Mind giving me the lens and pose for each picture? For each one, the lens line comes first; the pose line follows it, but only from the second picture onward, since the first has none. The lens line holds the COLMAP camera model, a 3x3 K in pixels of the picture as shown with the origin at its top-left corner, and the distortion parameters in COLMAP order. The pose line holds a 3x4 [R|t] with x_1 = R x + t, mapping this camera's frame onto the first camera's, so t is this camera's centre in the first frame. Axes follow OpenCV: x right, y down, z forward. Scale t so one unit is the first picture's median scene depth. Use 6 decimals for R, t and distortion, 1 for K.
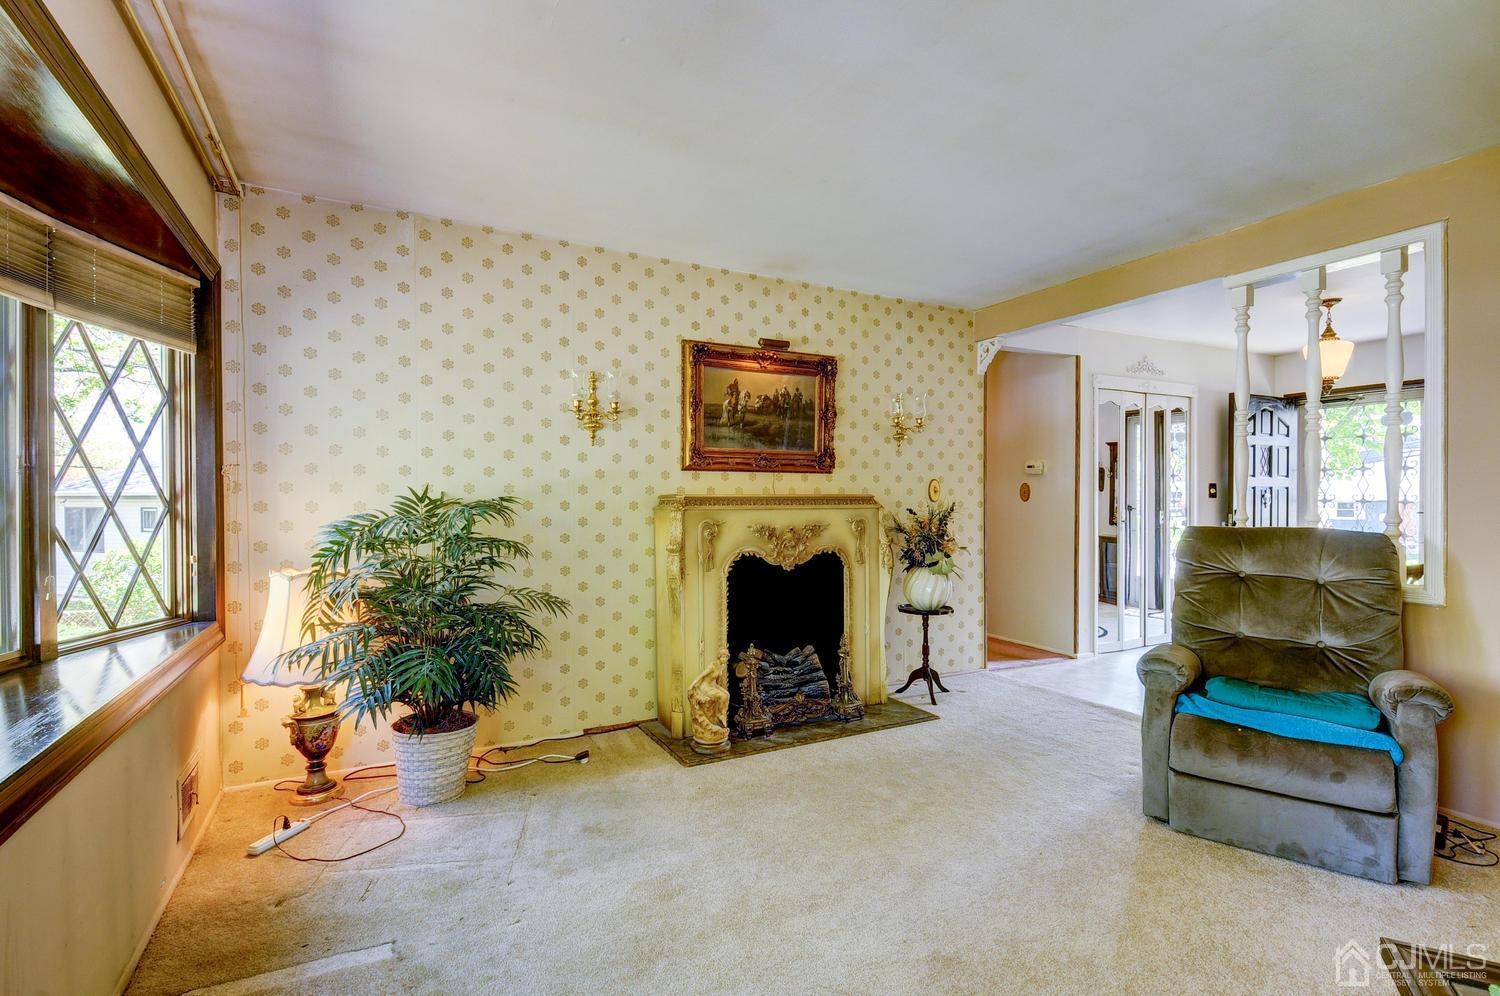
lens RADIAL K [[690.5, 0, 743.1], [0, 690.5, 488.0], [0, 0, 1]] dist [0.027603, -0.000536]
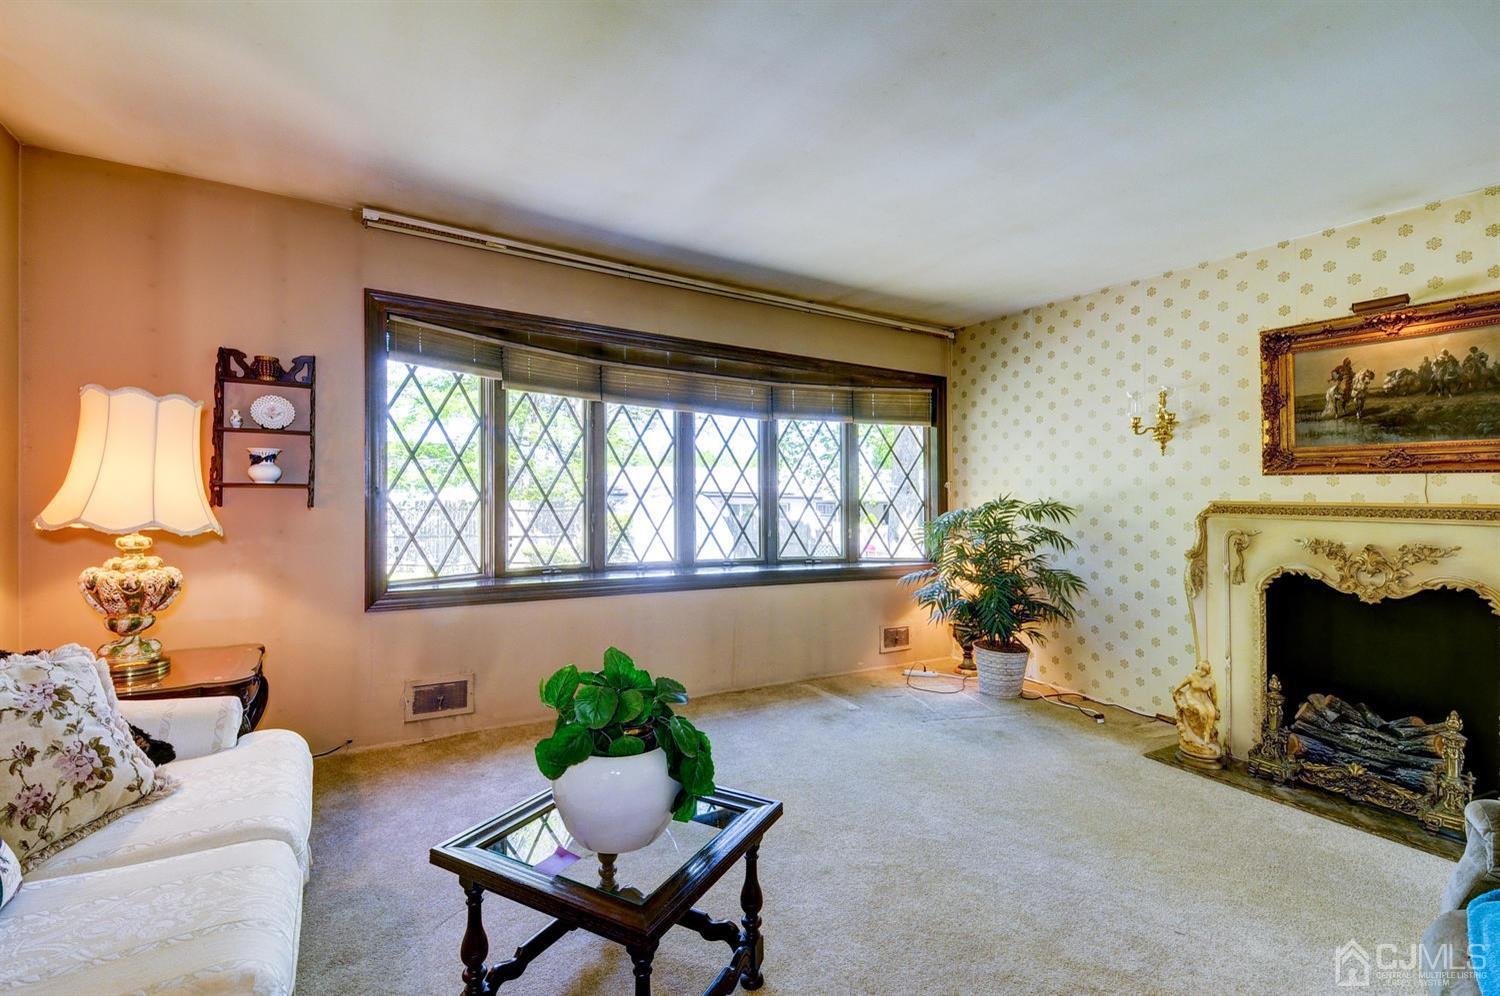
lens RADIAL K [[643.3, 0, 752.6], [0, 643.3, 496.9], [0, 0, 1]] dist [-0.003222, 0.000006]
pose [[0.064845, -0.000051, -0.997895, 0.735535], [-0.011401, 0.999935, -0.000791, 0.011719], [0.997830, 0.011428, 0.064840, 0.285225]]
